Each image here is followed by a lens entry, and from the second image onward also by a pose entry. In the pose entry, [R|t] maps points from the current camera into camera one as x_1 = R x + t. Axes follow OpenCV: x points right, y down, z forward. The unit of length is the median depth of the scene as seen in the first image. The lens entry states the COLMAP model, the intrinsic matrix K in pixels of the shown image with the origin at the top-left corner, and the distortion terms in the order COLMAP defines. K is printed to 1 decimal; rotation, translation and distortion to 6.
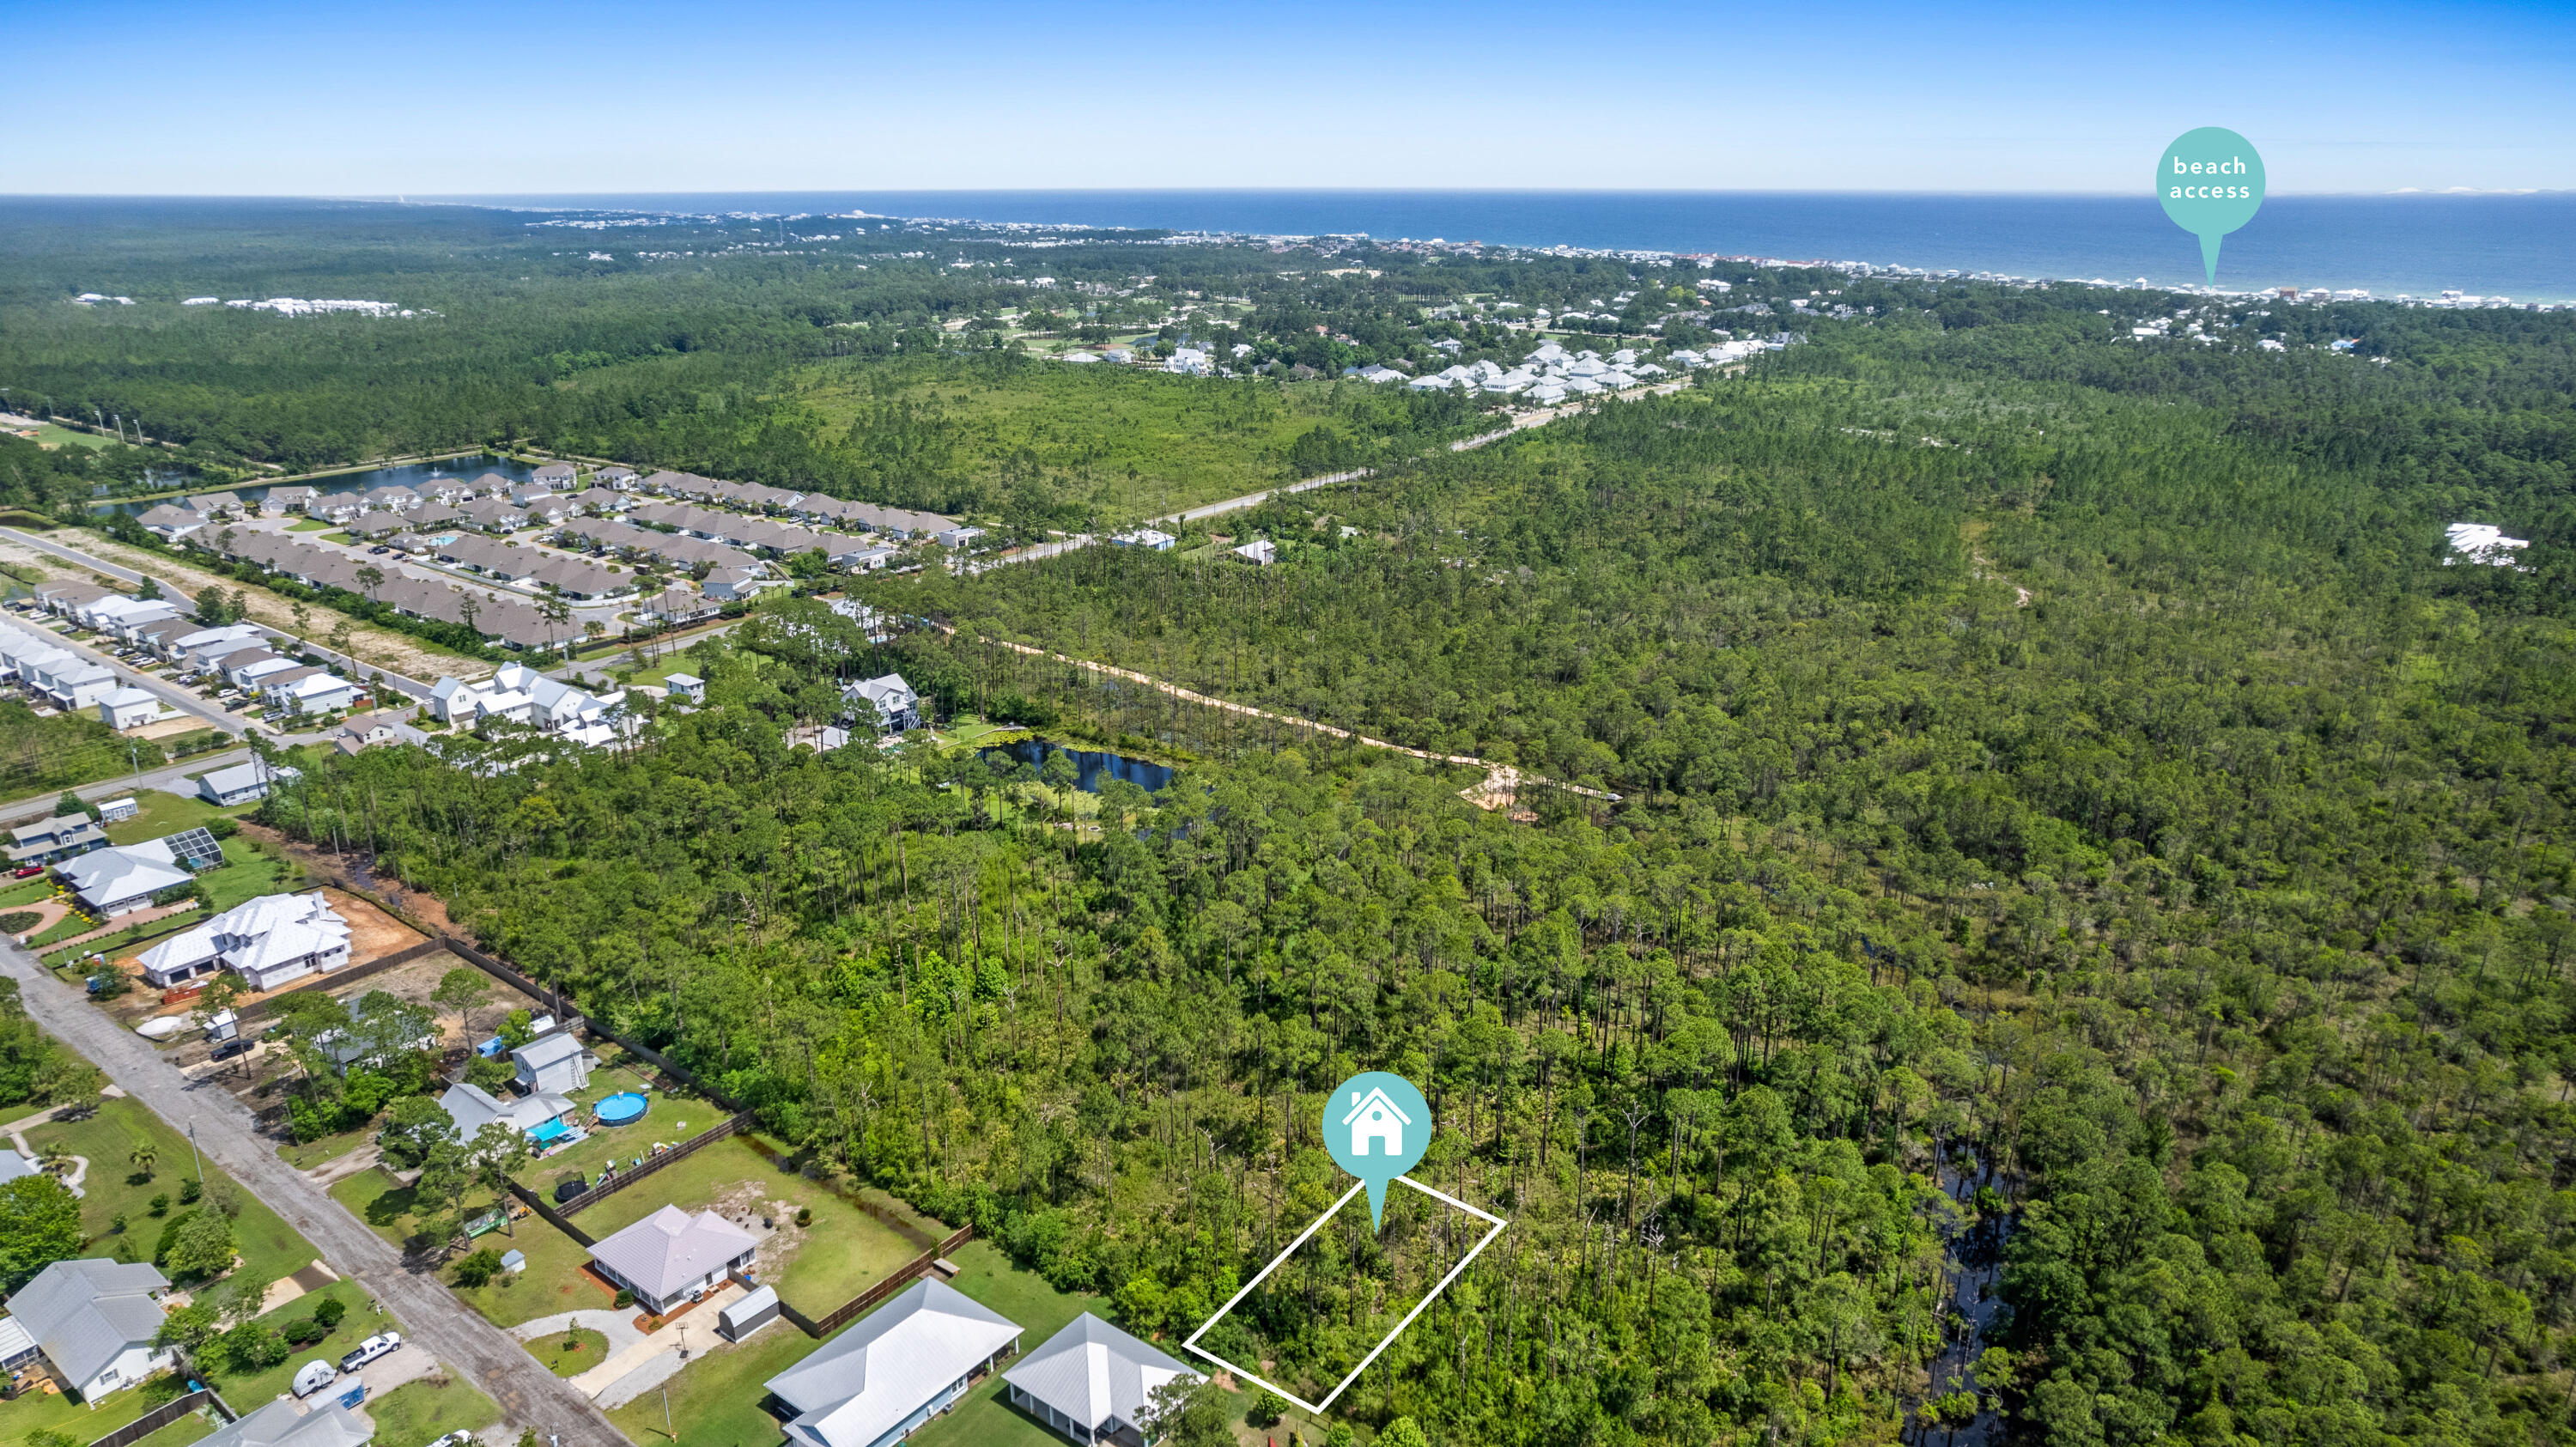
lens RADIAL K [[1641.2, 0, 1292.9], [0, 1641.2, 750.9], [0, 0, 1]] dist [-0.083861, 0.077990]
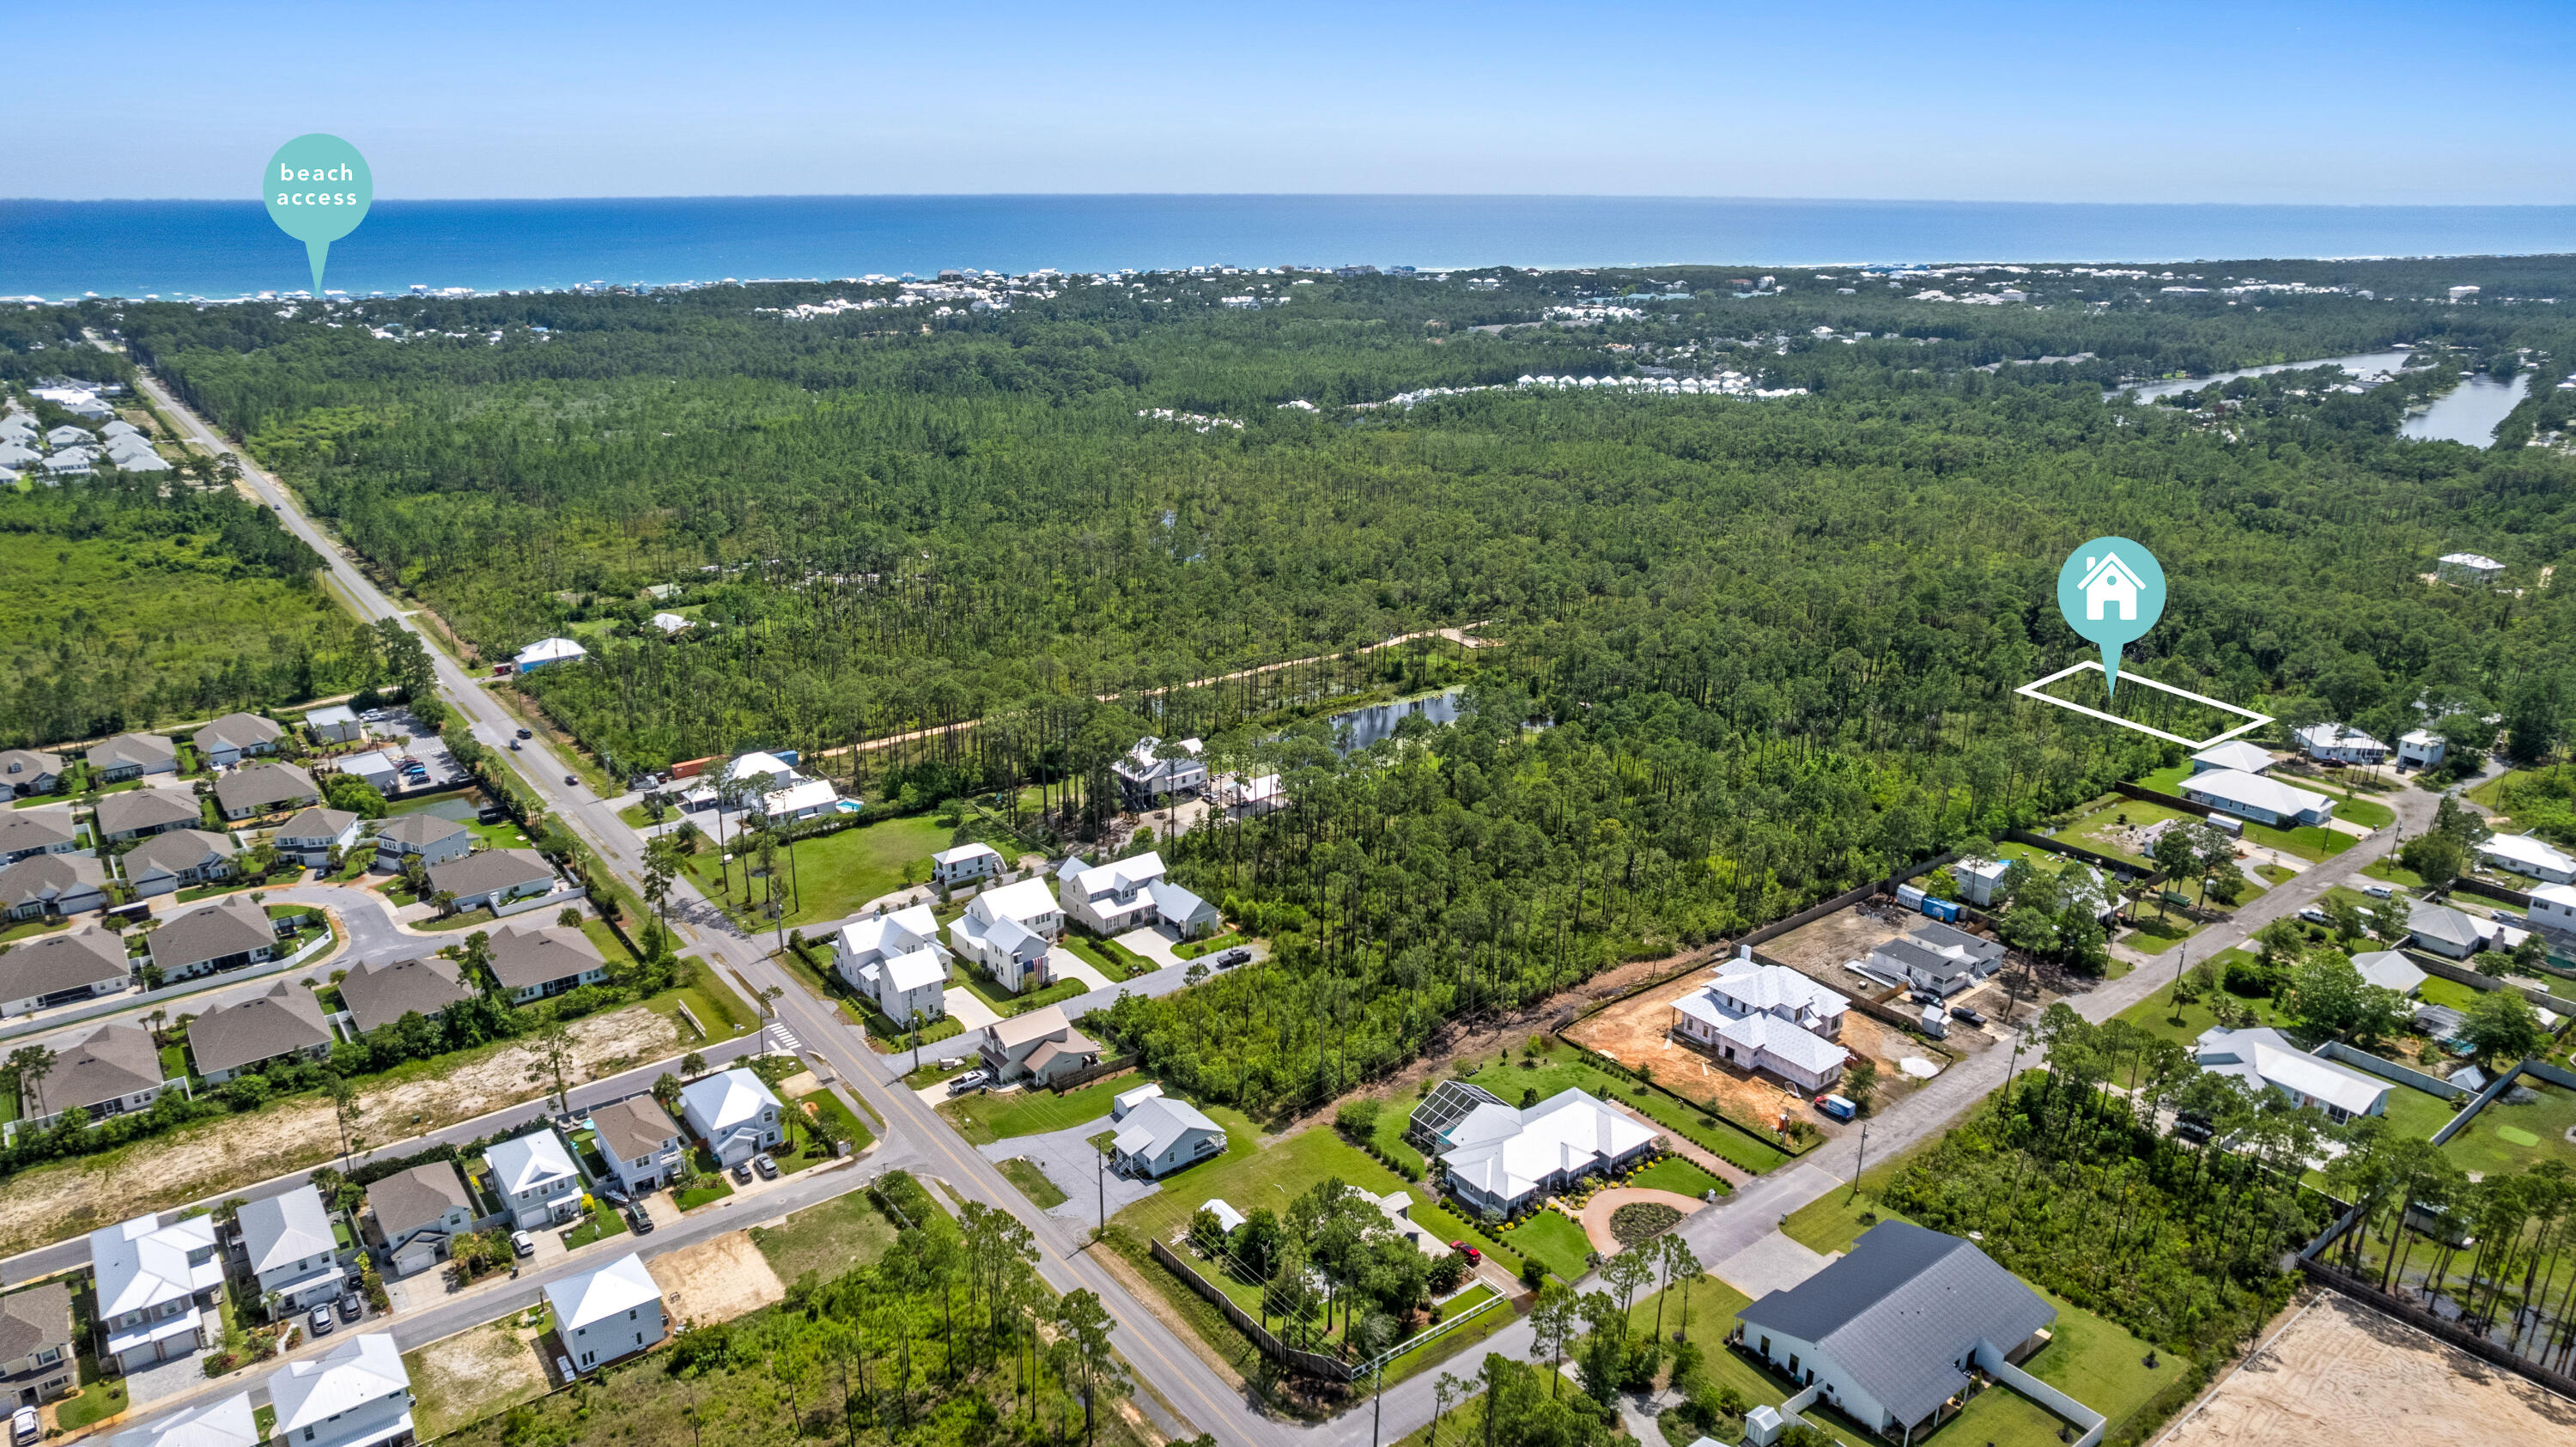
lens RADIAL K [[1641.2, 0, 1292.9], [0, 1641.2, 750.9], [0, 0, 1]] dist [-0.083861, 0.077990]
pose [[0.262832, -0.312405, 0.912865, -1.380564], [0.317505, 0.921439, 0.223923, -0.283686], [-0.911104, 0.230985, 0.341374, 0.823701]]
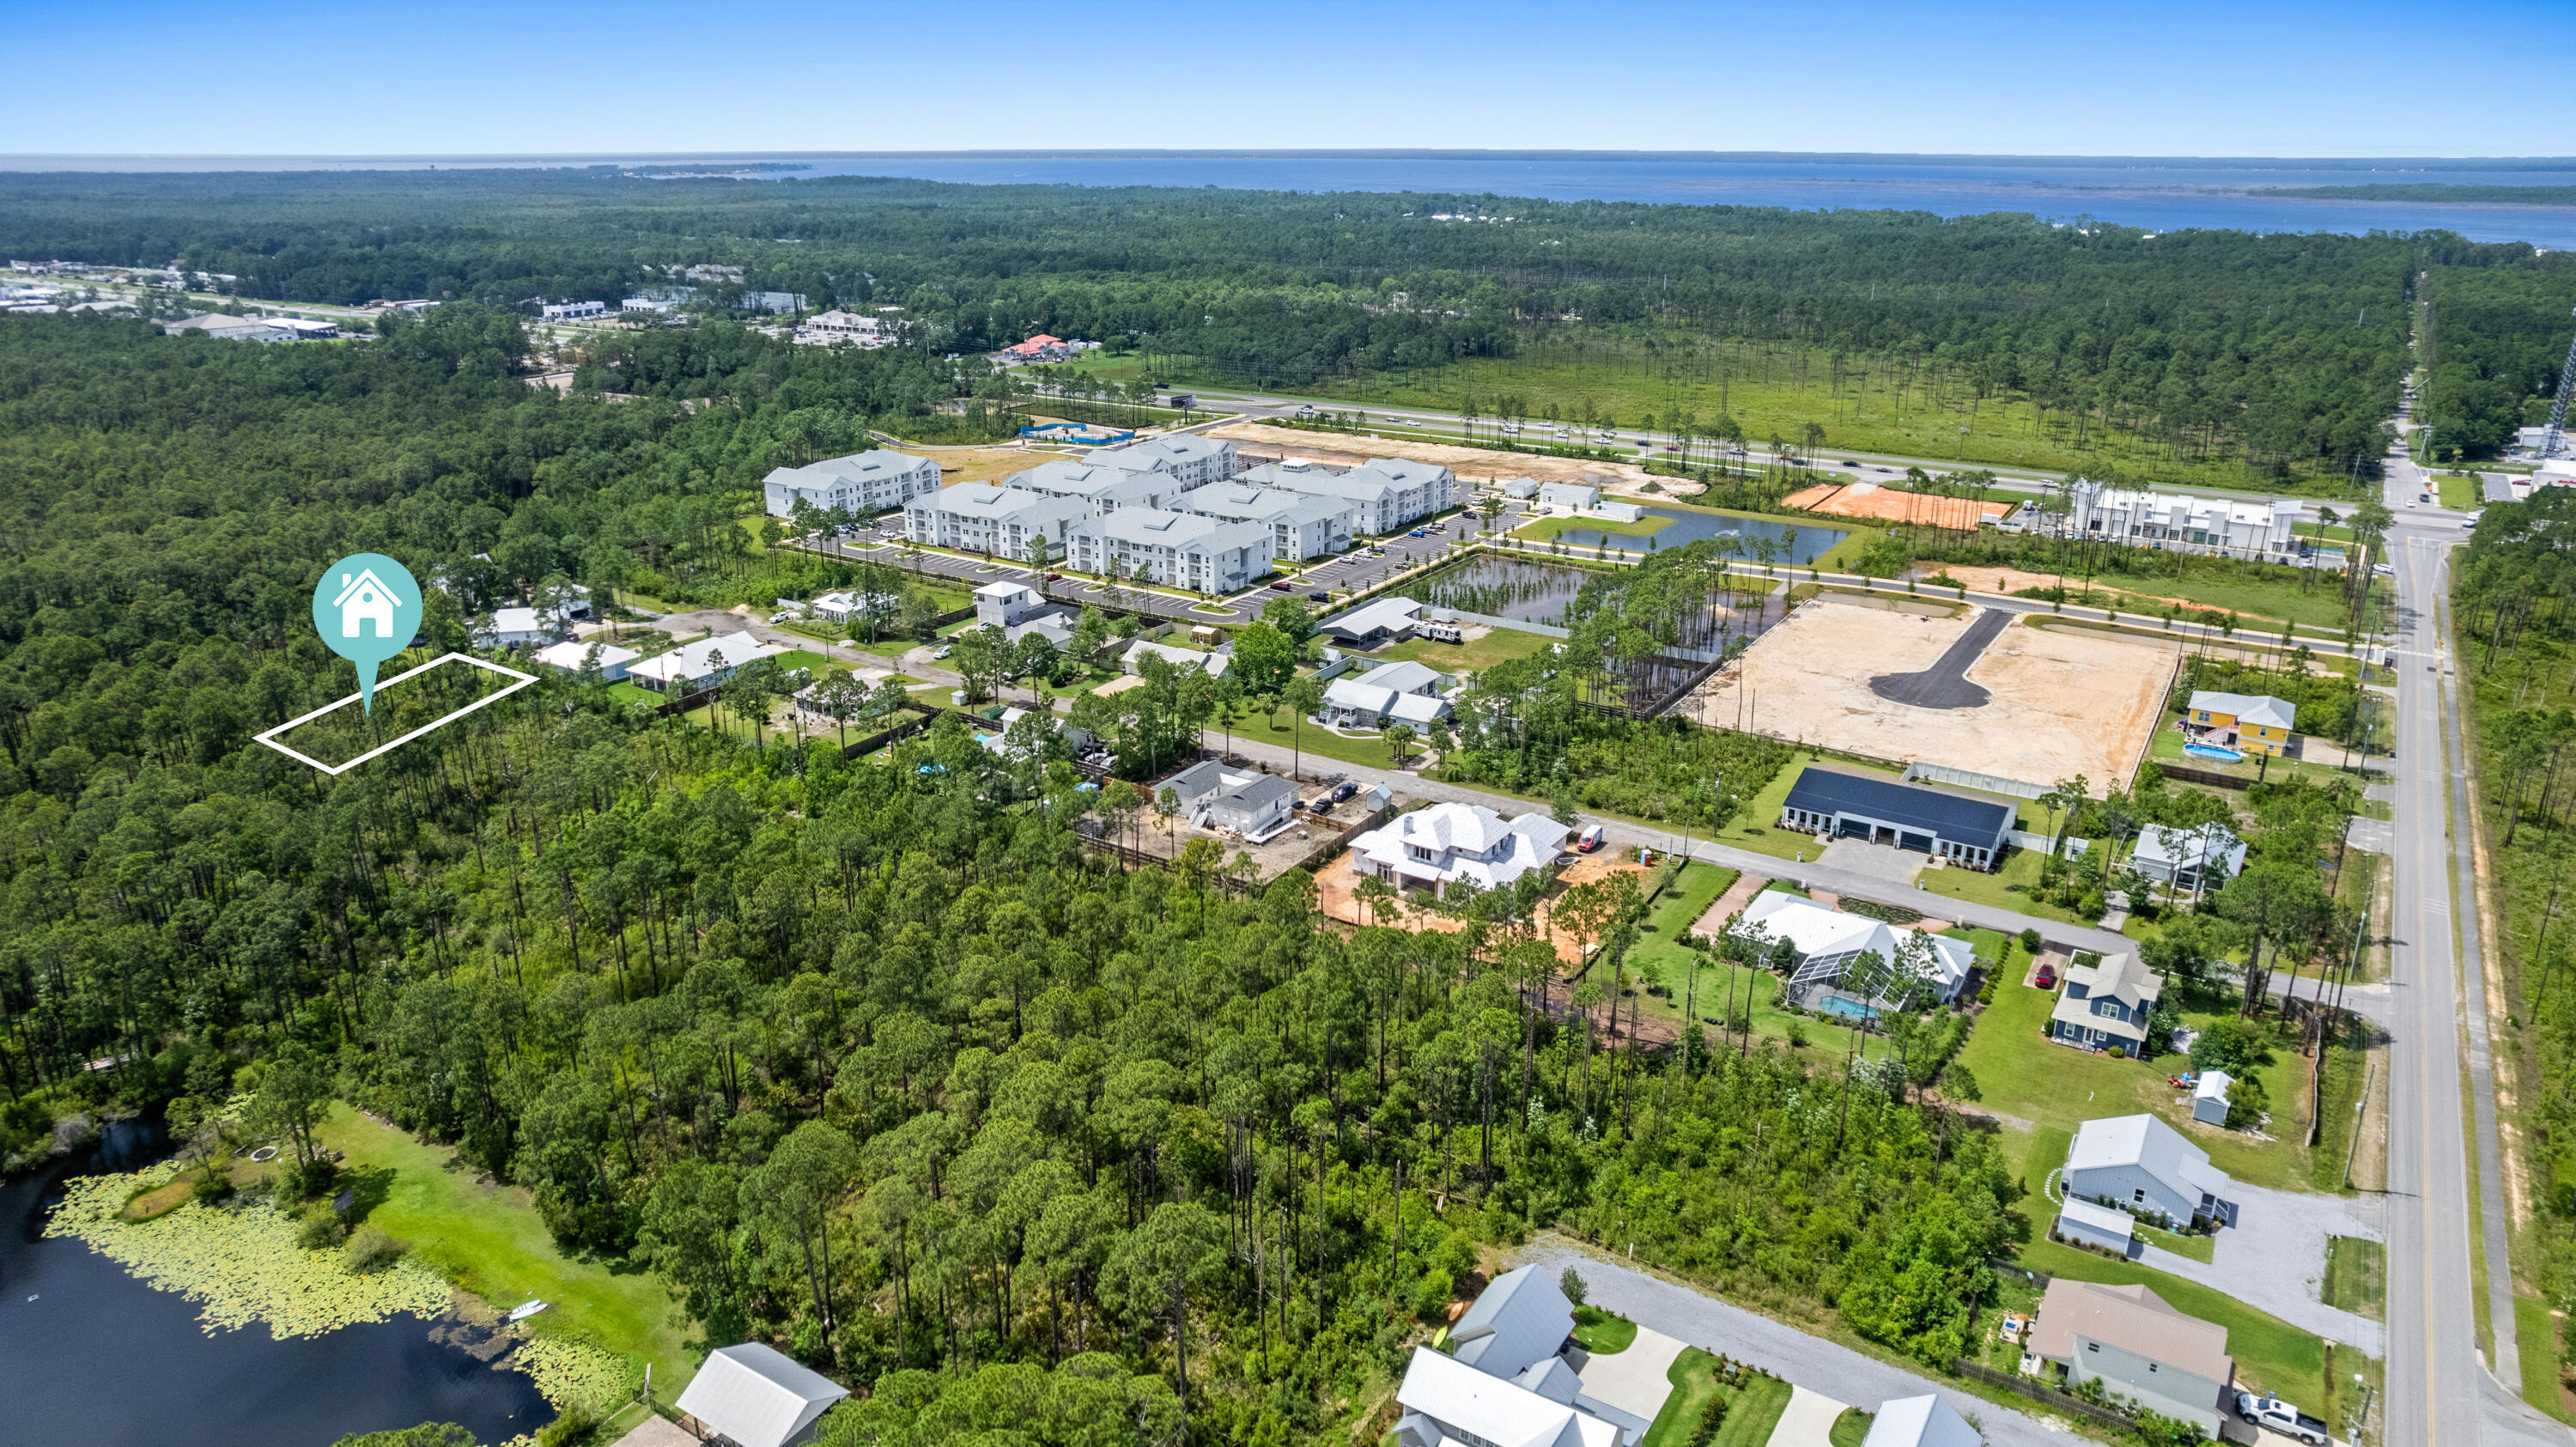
lens RADIAL K [[1641.2, 0, 1292.9], [0, 1641.2, 750.9], [0, 0, 1]] dist [-0.083861, 0.077990]
pose [[-0.997313, 0.025244, -0.068773, -0.455226], [-0.024194, 0.772593, 0.634440, -0.410543], [0.069149, 0.634399, -0.769907, 1.474915]]
